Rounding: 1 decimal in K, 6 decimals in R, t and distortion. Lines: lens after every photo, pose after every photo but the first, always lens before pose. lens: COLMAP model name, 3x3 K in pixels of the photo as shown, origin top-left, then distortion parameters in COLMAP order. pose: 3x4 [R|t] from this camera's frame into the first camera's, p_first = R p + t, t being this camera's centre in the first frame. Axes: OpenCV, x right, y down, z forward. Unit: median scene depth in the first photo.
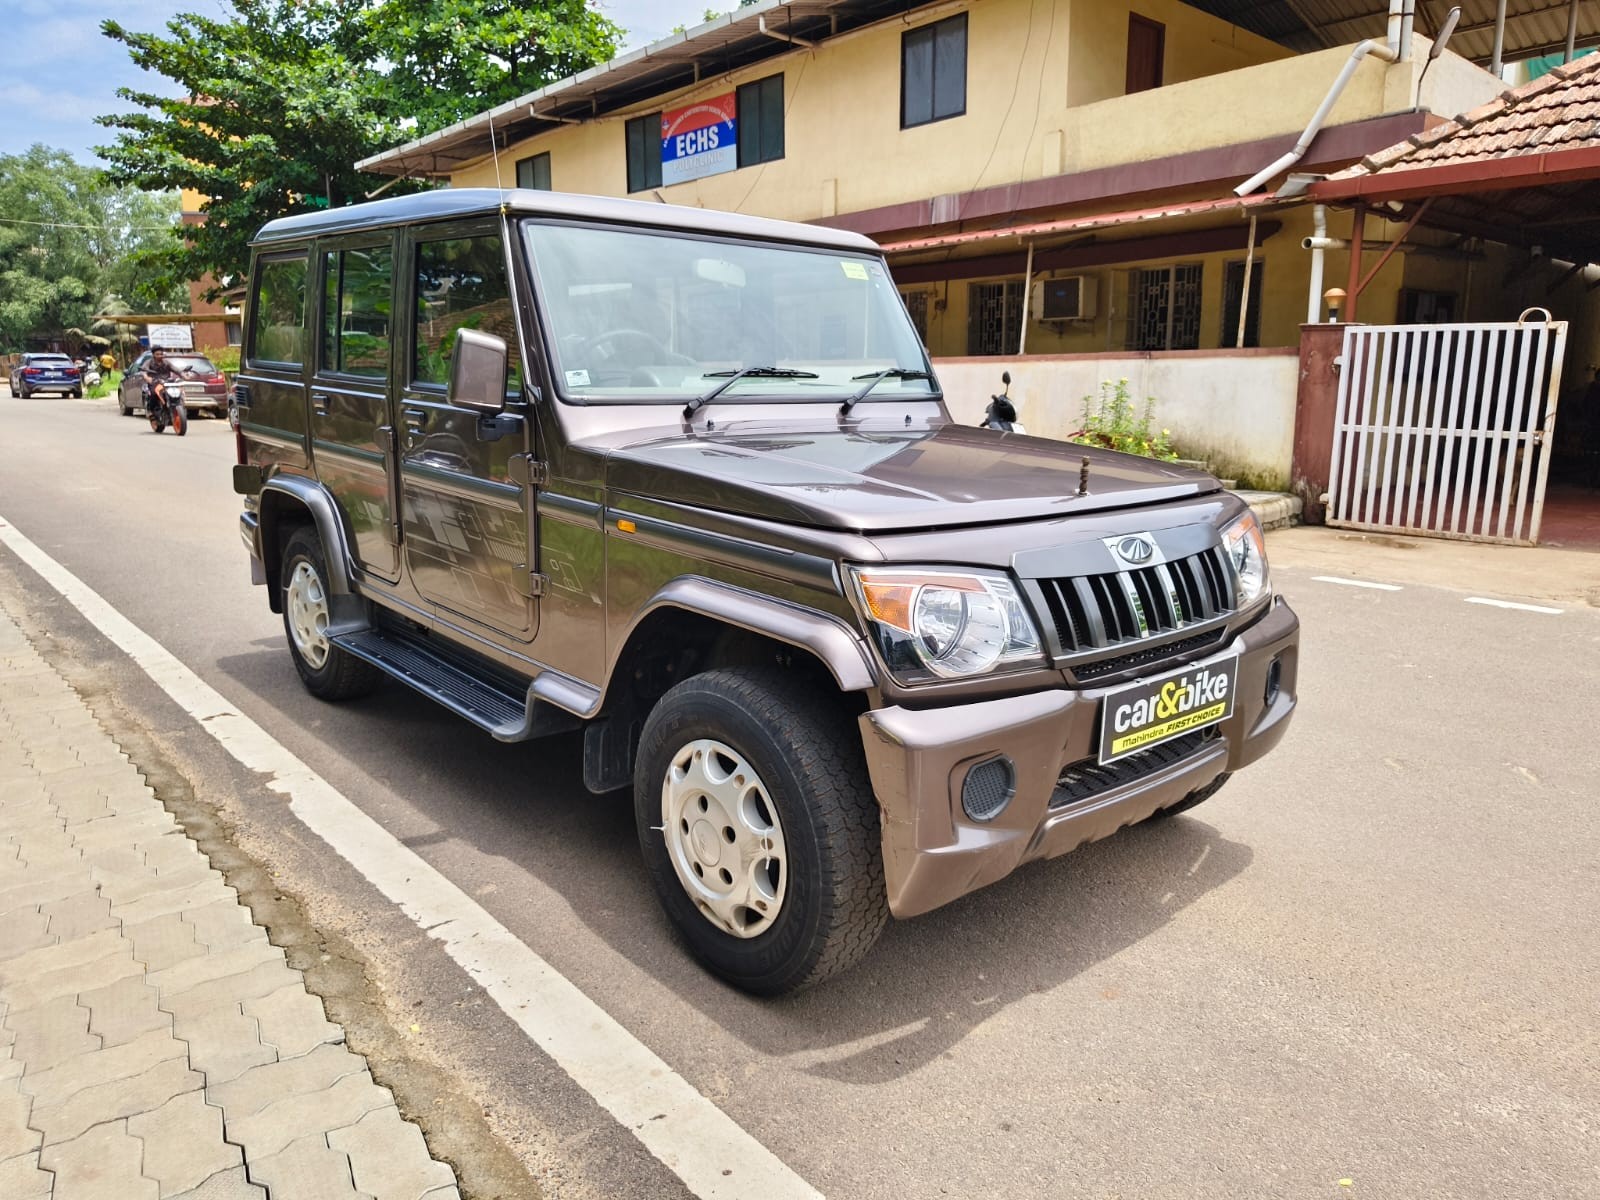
lens RADIAL K [[1111.9, 0, 792.1], [0, 1111.9, 601.5], [0, 0, 1]] dist [0.024150, -0.026425]
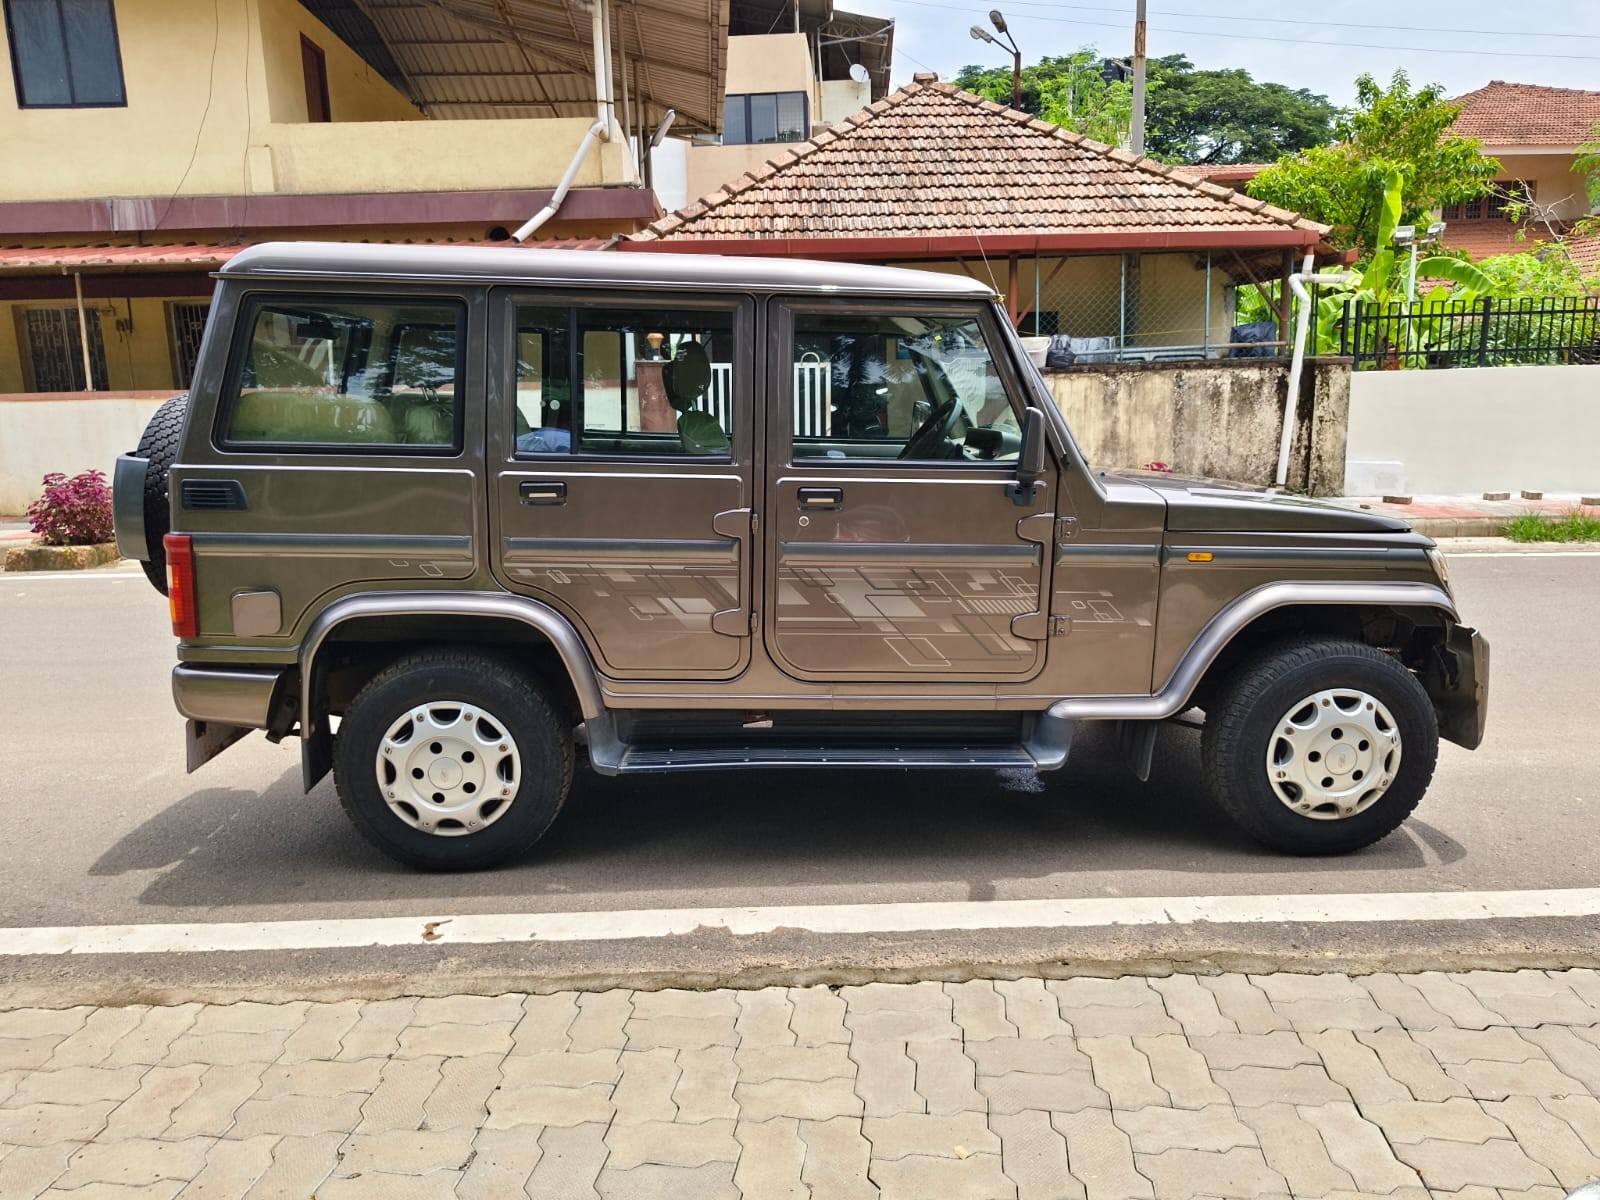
lens RADIAL K [[1111.9, 0, 802.3], [0, 1111.9, 597.3], [0, 0, 1]] dist [0.024150, -0.026425]
pose [[0.615546, -0.160643, 0.771555, -0.903444], [0.173391, 0.982622, 0.066257, -0.118029], [-0.768790, 0.092996, 0.632703, 0.337815]]
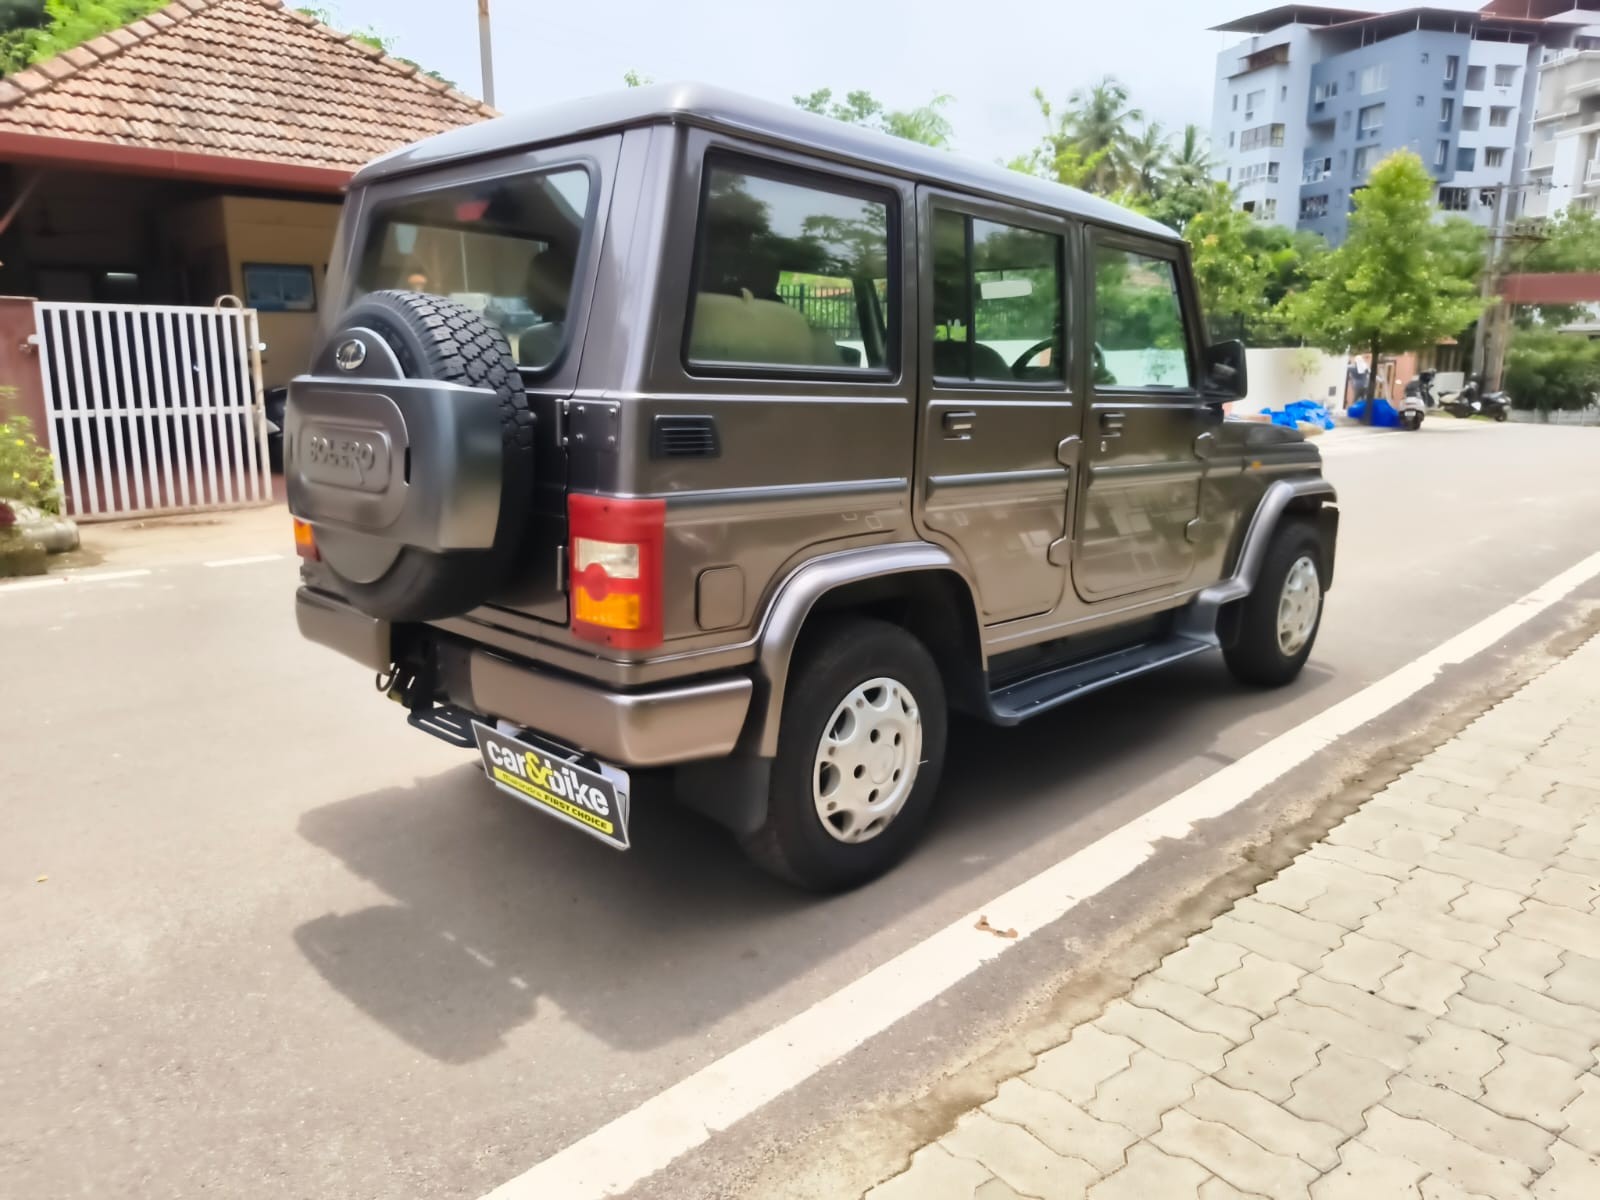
lens RADIAL K [[1111.9, 0, 800.5], [0, 1111.9, 592.7], [0, 0, 1]] dist [0.024150, -0.026425]
pose [[-0.087301, -0.213252, 0.973089, -1.090150], [0.193047, 0.954680, 0.226537, -0.245374], [-0.977298, 0.207629, -0.042177, 1.107149]]
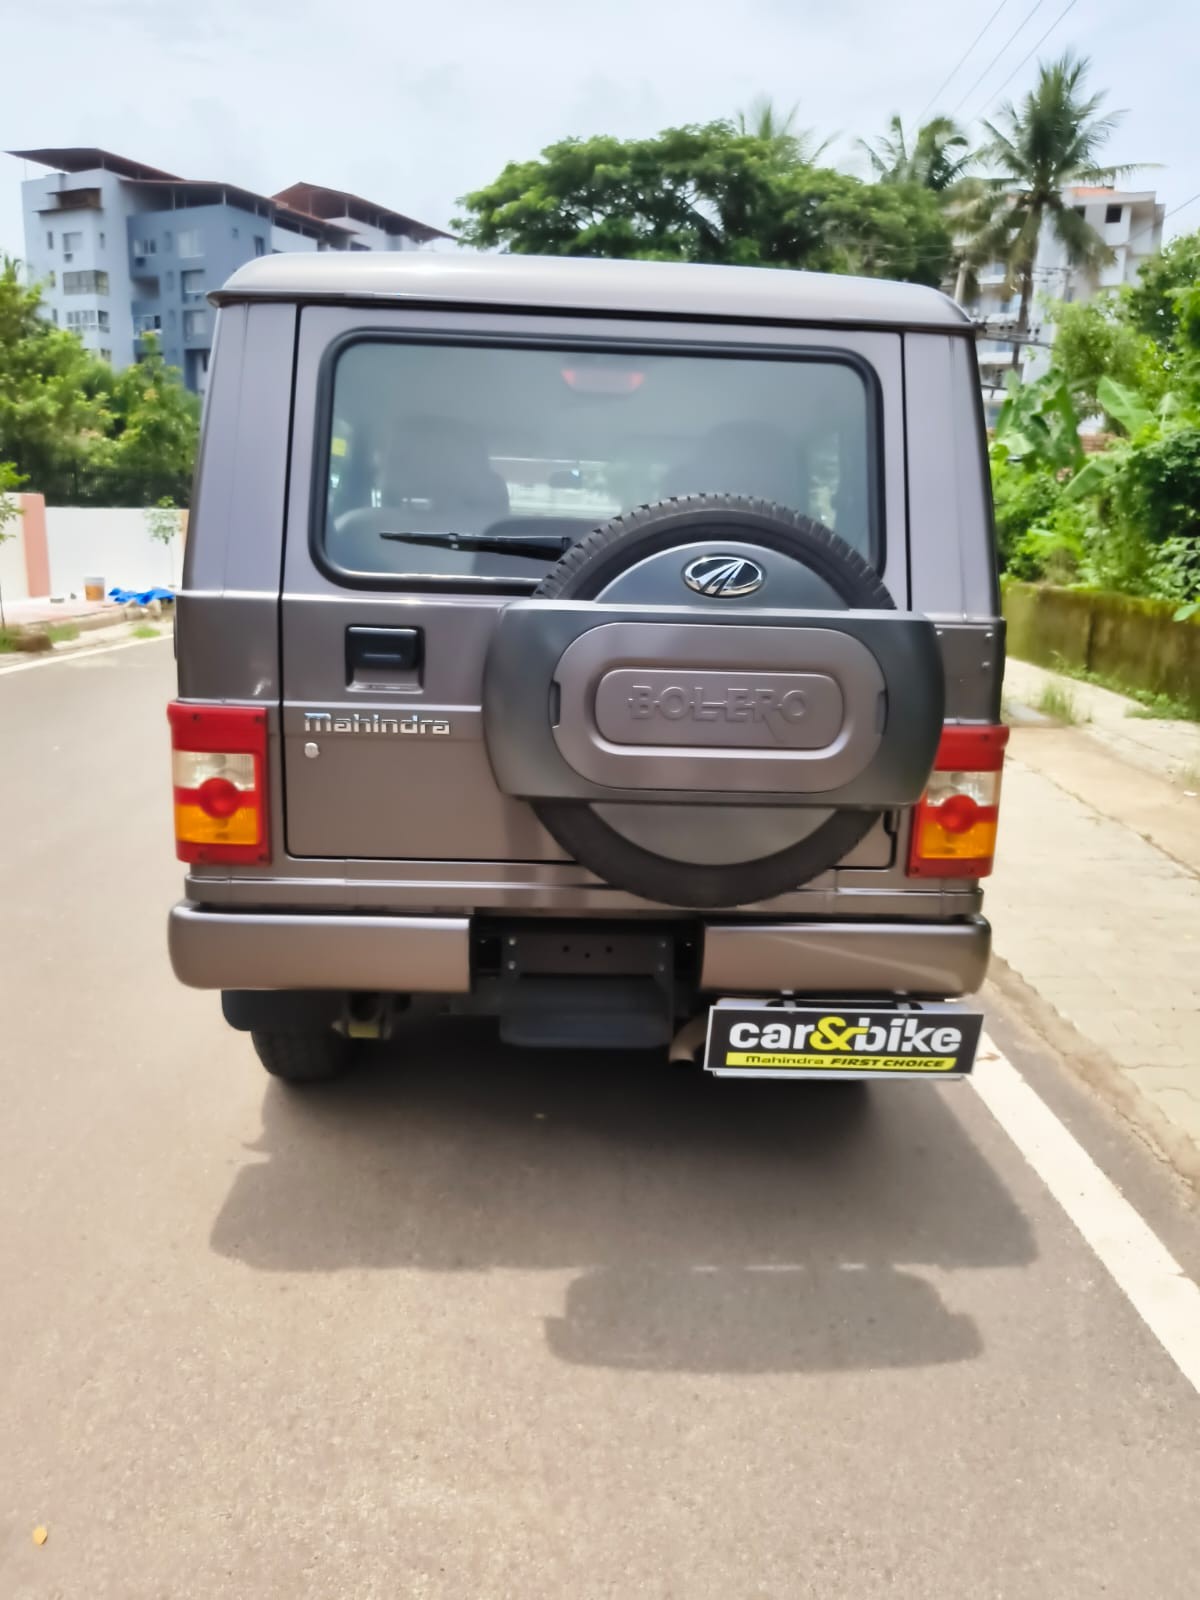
lens RADIAL K [[1111.9, 0, 604.5], [0, 1111.9, 793.7], [0, 0, 1]] dist [0.024150, -0.026425]
pose [[-0.779538, -0.175619, 0.601232, -0.742200], [0.086371, 0.920579, 0.380885, -0.365196], [-0.620372, 0.348843, -0.702458, 1.633096]]
